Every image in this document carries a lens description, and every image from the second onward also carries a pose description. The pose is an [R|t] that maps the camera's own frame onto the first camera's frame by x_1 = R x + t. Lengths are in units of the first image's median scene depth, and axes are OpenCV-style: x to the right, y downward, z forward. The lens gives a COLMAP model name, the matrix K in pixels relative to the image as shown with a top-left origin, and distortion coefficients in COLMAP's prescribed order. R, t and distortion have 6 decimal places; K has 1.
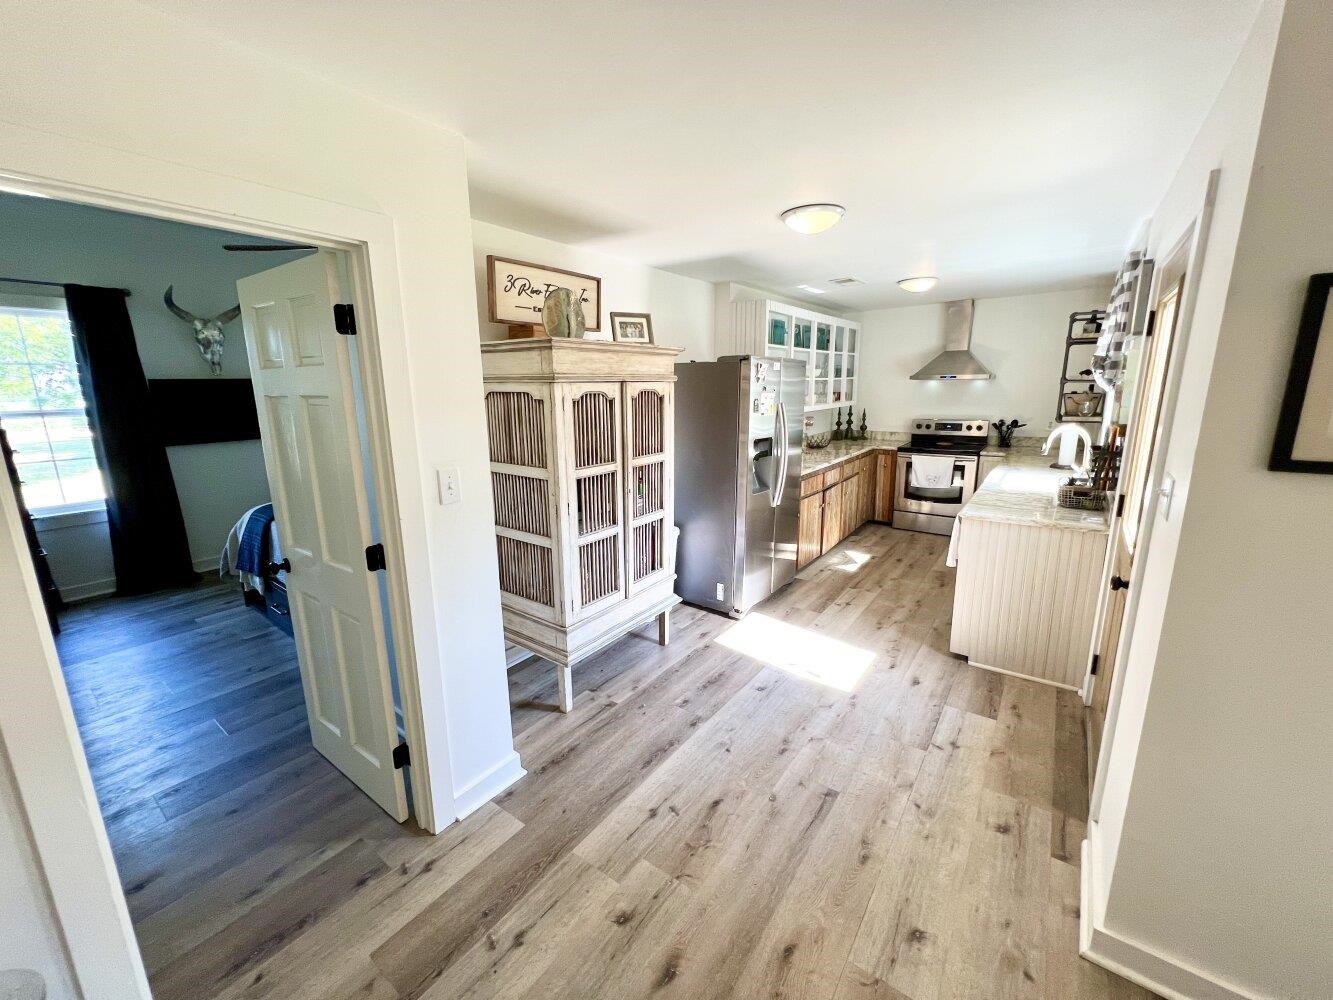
lens RADIAL K [[533.1, 0, 666.5], [0, 533.1, 500.0], [0, 0, 1]] dist [-0.001745, 0.000001]
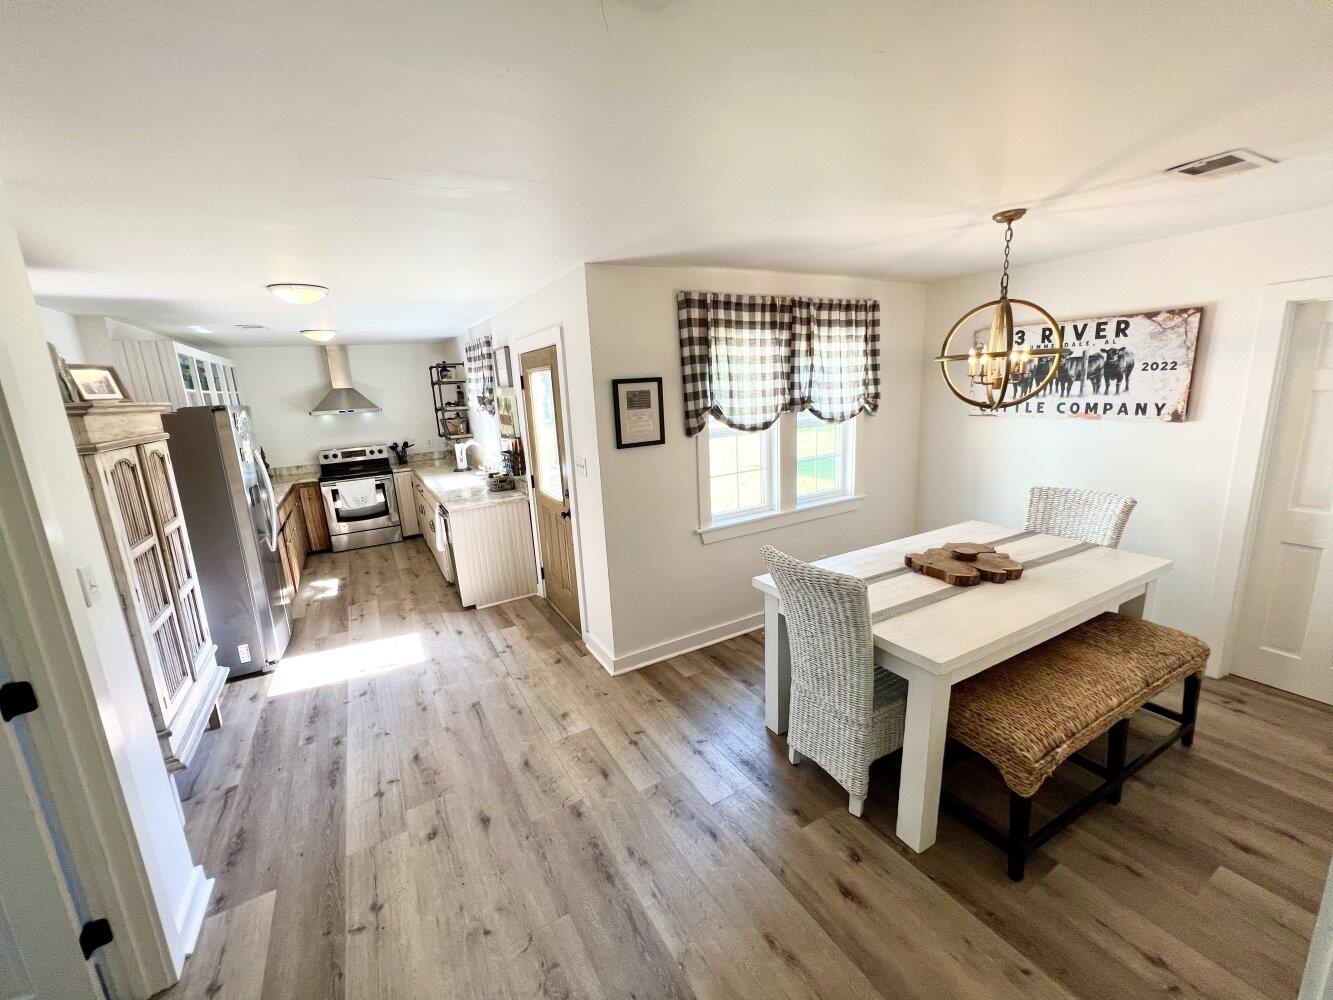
lens RADIAL K [[533.1, 0, 666.5], [0, 533.1, 500.0], [0, 0, 1]] dist [-0.001745, 0.000001]
pose [[0.393708, -0.201869, 0.896796, -0.422098], [0.238421, 0.964628, 0.112467, -0.017412], [-0.887778, 0.169536, 0.427912, -0.114710]]
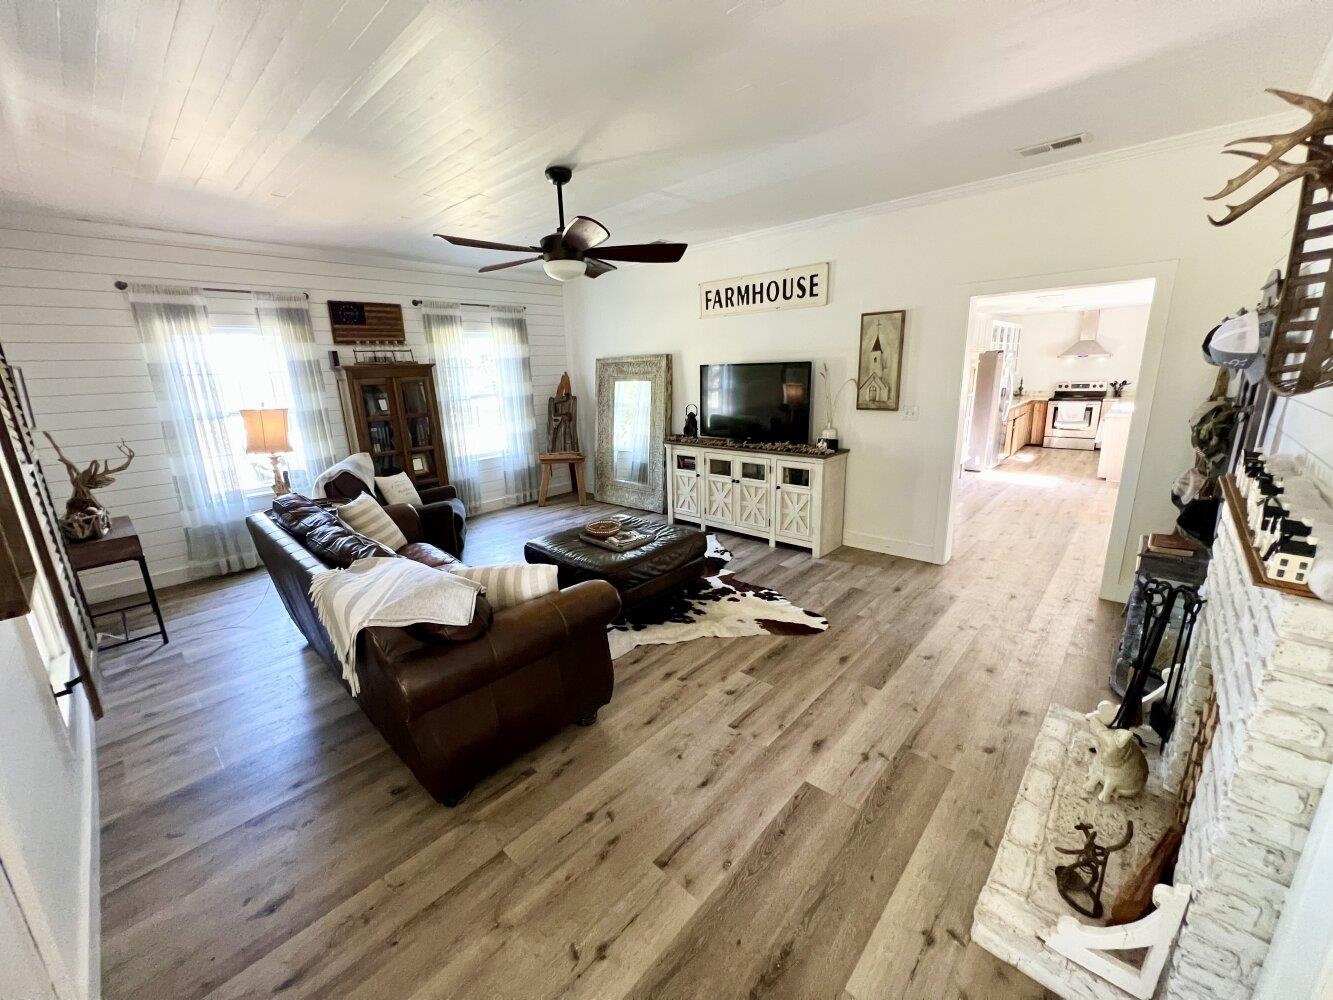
lens RADIAL K [[533.1, 0, 666.5], [0, 533.1, 500.0], [0, 0, 1]] dist [-0.001745, 0.000001]
pose [[0.994408, 0.004069, -0.105532, -0.973227], [-0.001503, 0.999702, 0.024381, 0.301894], [0.105600, -0.024086, 0.994117, -1.341283]]
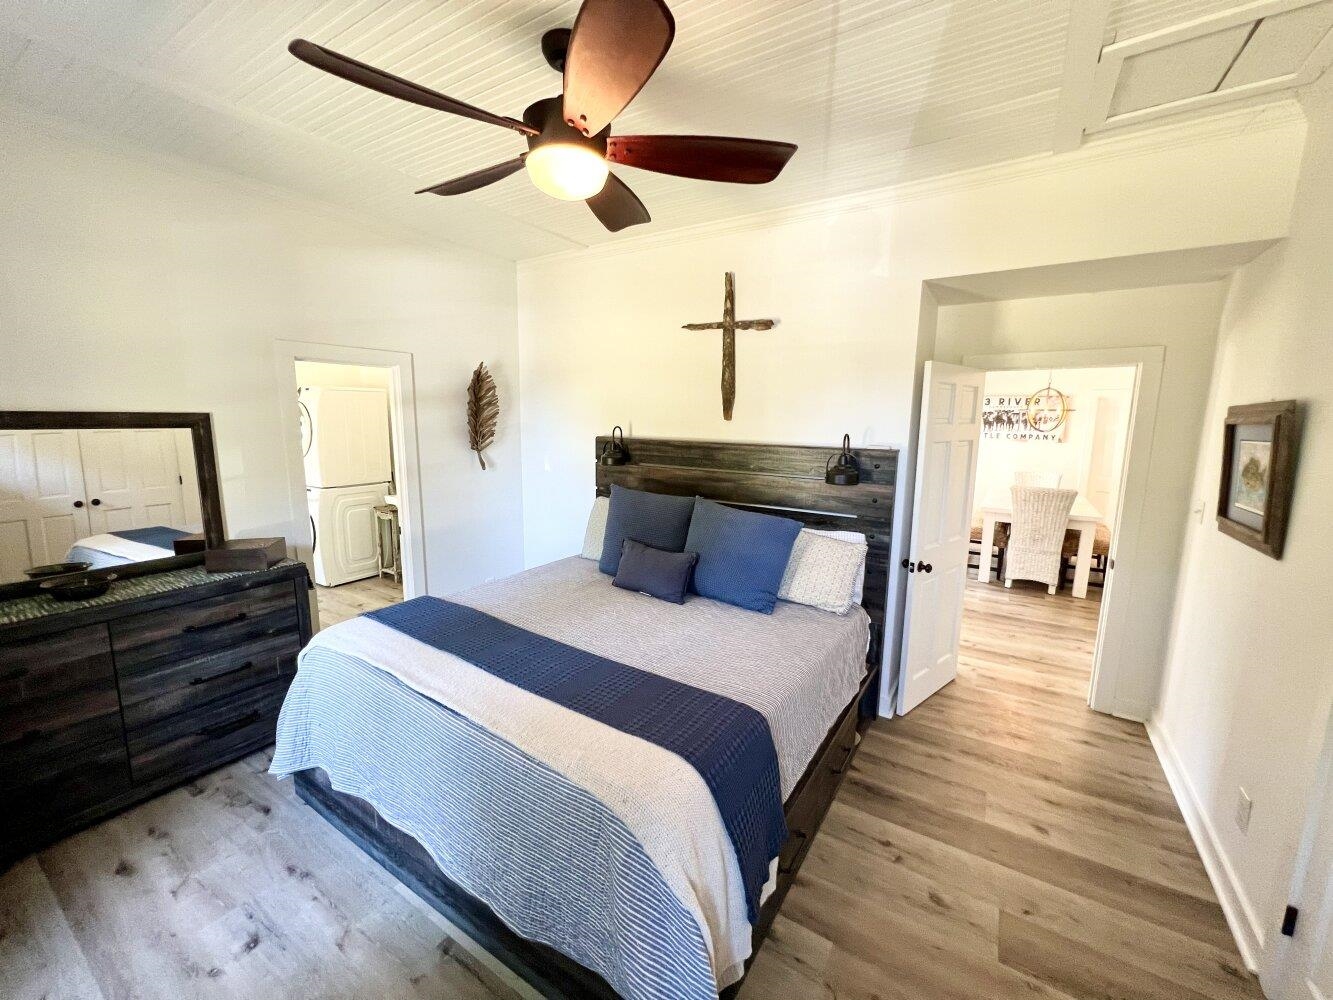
lens RADIAL K [[533.1, 0, 666.5], [0, 533.1, 500.0], [0, 0, 1]] dist [-0.001745, 0.000001]
pose [[-0.069119, -0.146323, 0.986819, -1.251555], [0.203636, 0.966288, 0.157542, -0.267388], [-0.976604, 0.211841, -0.036992, 1.122641]]
